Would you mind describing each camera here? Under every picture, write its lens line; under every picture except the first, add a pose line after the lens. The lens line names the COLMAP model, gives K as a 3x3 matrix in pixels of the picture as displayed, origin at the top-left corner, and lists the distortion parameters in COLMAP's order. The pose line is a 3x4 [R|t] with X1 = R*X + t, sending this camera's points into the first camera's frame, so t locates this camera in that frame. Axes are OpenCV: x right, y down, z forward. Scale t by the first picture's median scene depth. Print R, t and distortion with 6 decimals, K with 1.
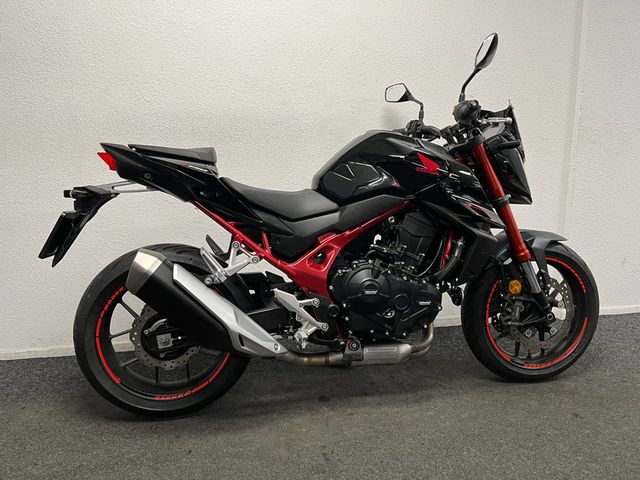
lens RADIAL K [[494.0, 0, 320.0], [0, 494.0, 240.0], [0, 0, 1]] dist [0.067416, -0.104348]
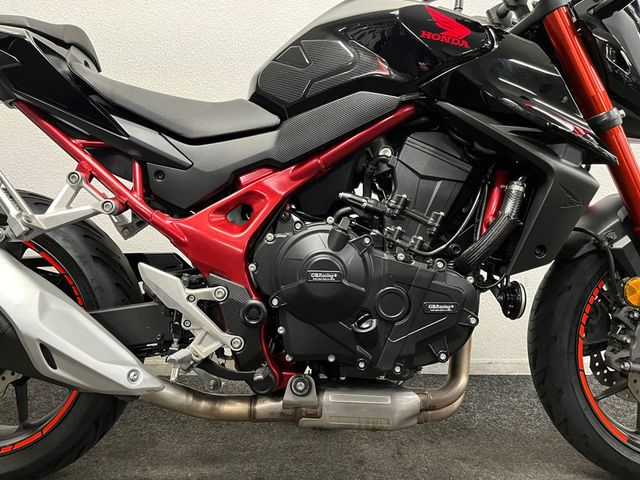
lens RADIAL K [[494.0, 0, 320.0], [0, 494.0, 240.0], [0, 0, 1]] dist [0.067416, -0.104348]
pose [[0.984588, 0.022780, -0.173399, 0.175975], [-0.039567, 0.994787, -0.093982, 0.110321], [0.170355, 0.099395, 0.980357, 0.485528]]
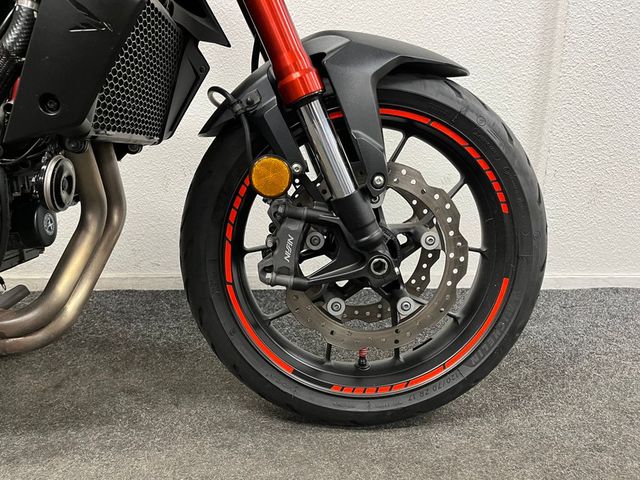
lens RADIAL K [[494.0, 0, 320.0], [0, 494.0, 240.0], [0, 0, 1]] dist [0.067416, -0.104348]
pose [[0.990938, 0.053615, -0.123158, 0.513639], [-0.045009, 0.996415, 0.071629, 0.122634], [0.126557, -0.065436, 0.989799, 0.708255]]
